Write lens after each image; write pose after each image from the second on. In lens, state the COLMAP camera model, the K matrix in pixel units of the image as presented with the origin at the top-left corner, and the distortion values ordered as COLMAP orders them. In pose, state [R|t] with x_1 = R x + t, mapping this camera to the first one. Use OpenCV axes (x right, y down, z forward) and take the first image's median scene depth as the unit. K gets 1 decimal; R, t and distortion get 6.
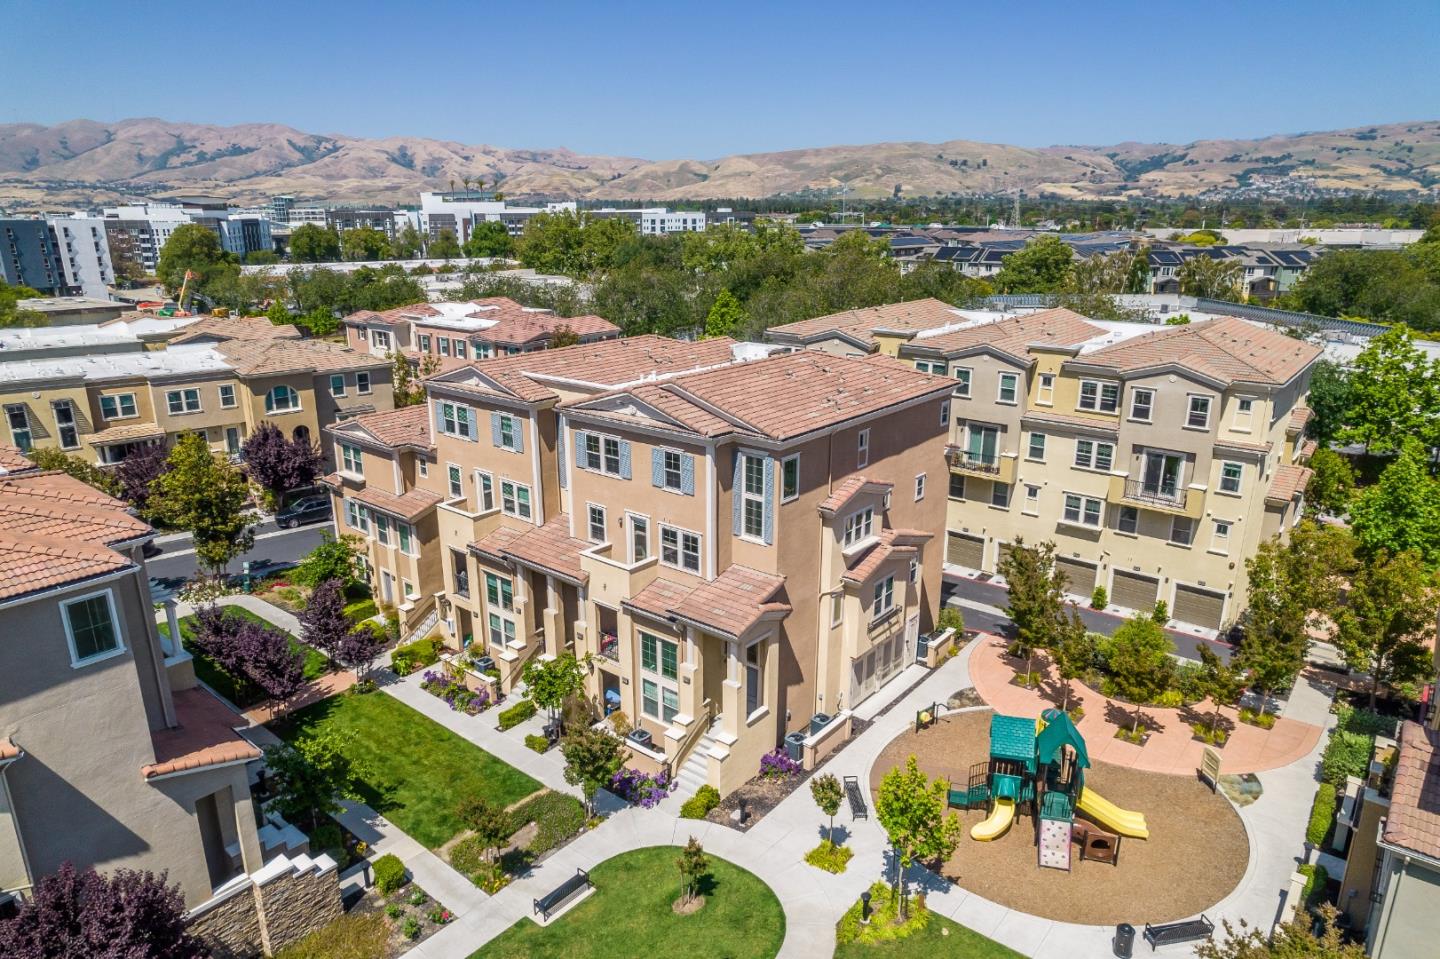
lens RADIAL K [[926.5, 0, 718.1], [0, 926.5, 478.9], [0, 0, 1]] dist [-0.066249, 0.050726]
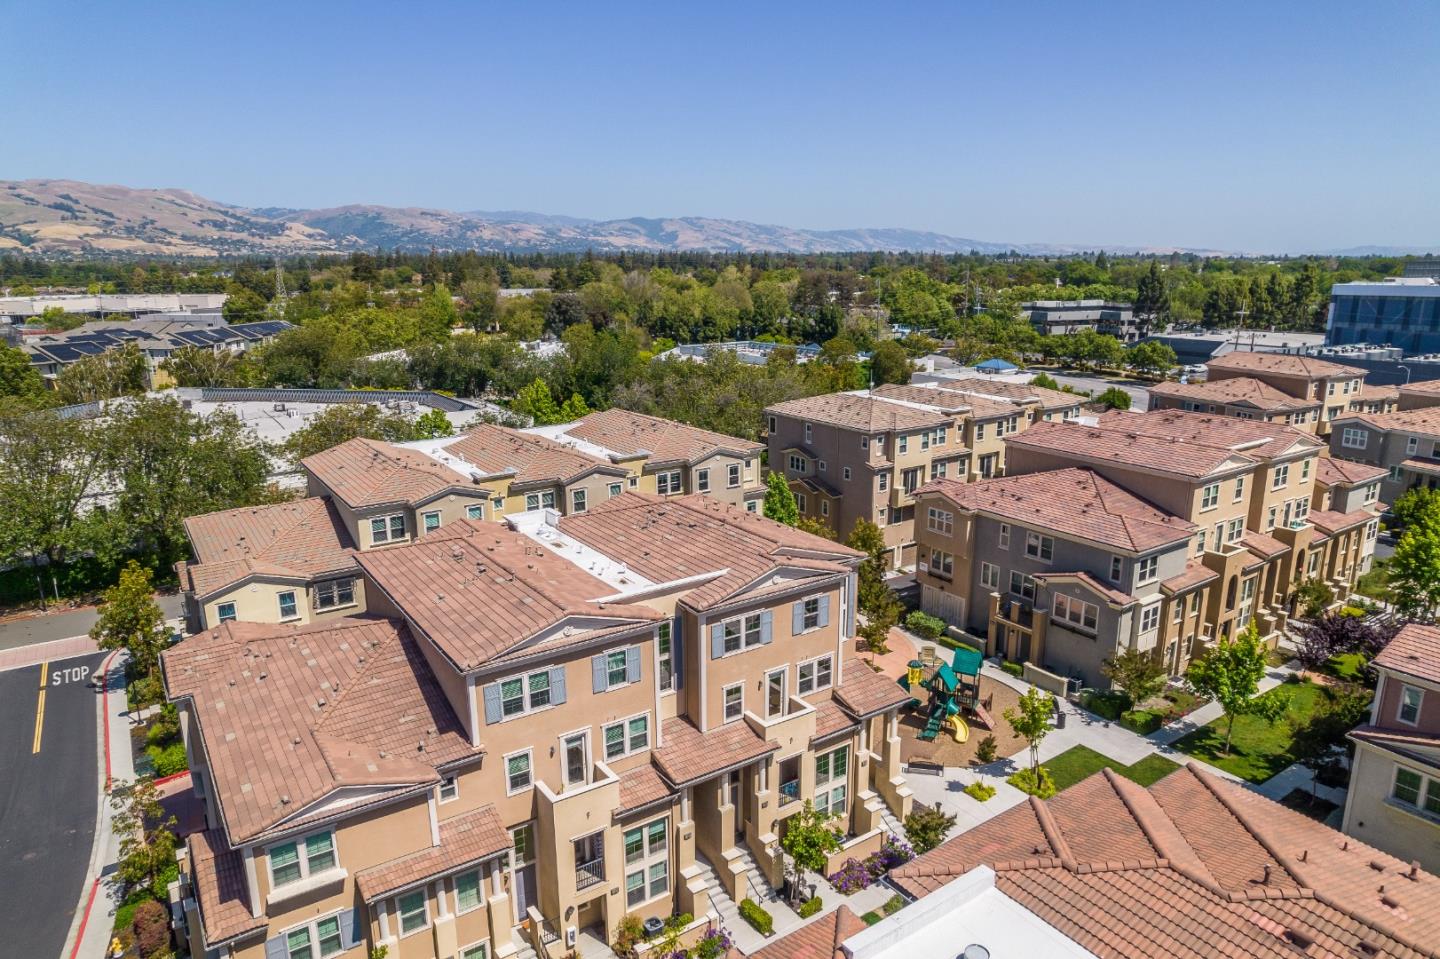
lens RADIAL K [[926.5, 0, 720.0], [0, 926.5, 484.6], [0, 0, 1]] dist [-0.066249, 0.050726]
pose [[0.279567, -0.230180, 0.932127, -0.796450], [0.276746, 0.948952, 0.151332, -0.262389], [-0.919377, 0.215655, 0.328997, 0.470287]]
